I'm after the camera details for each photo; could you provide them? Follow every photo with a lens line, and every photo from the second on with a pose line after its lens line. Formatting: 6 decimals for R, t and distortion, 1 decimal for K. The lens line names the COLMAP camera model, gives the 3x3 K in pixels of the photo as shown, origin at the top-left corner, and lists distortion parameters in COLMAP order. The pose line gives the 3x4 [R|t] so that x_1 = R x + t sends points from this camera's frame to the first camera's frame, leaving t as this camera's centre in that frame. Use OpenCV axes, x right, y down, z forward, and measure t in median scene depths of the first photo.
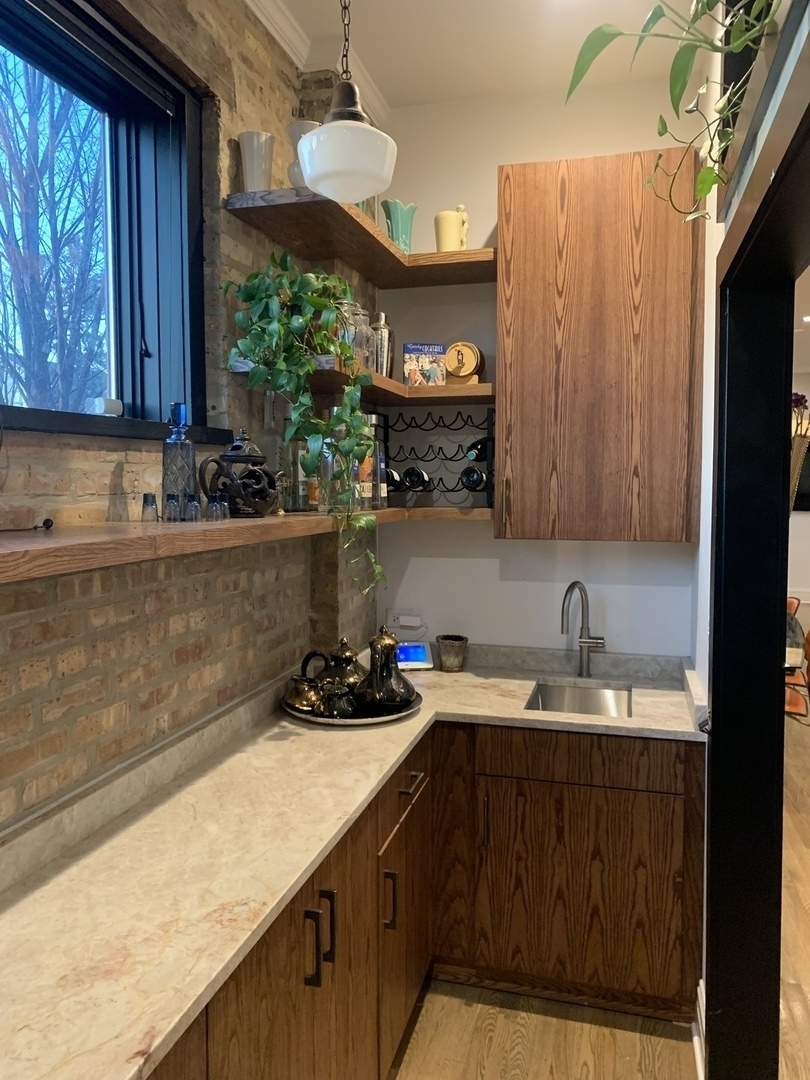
lens RADIAL K [[808.3, 0, 408.7], [0, 808.3, 535.0], [0, 0, 1]] dist [0.008149, -0.009285]
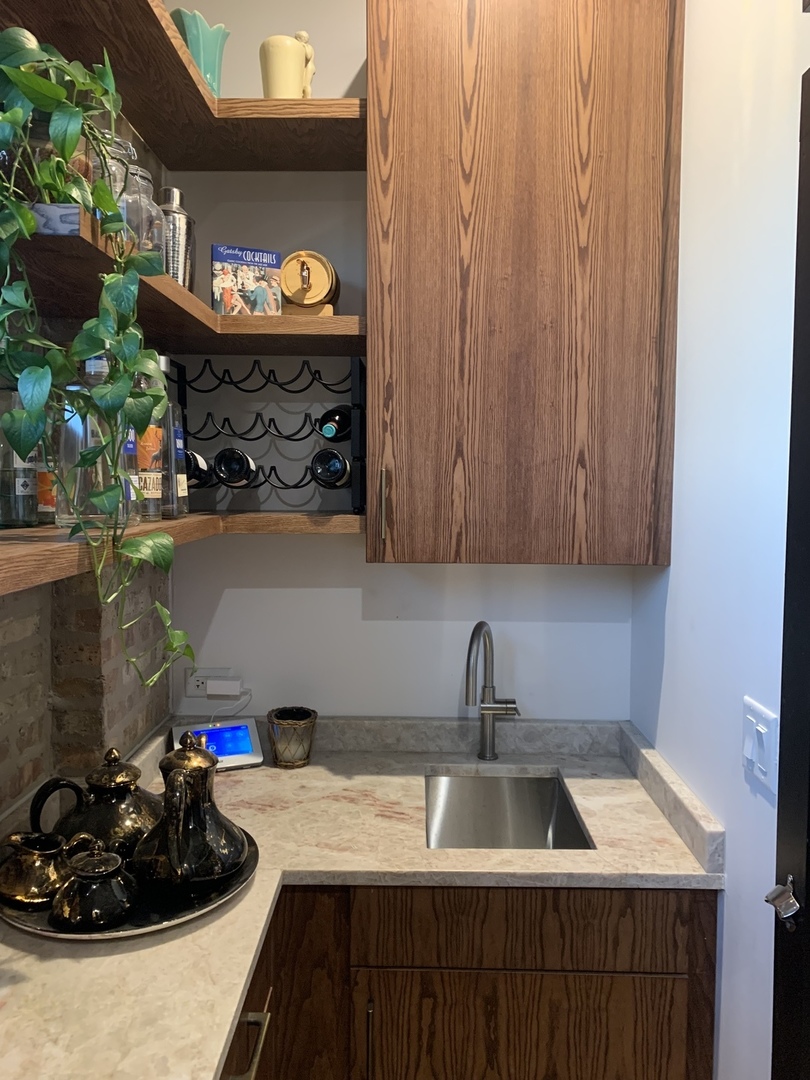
lens RADIAL K [[808.3, 0, 408.7], [0, 808.3, 535.0], [0, 0, 1]] dist [0.008149, -0.009285]
pose [[0.966370, -0.011691, 0.256890, -0.023844], [0.009021, 0.999892, 0.011569, -0.025631], [-0.256998, -0.008862, 0.966371, 0.400063]]
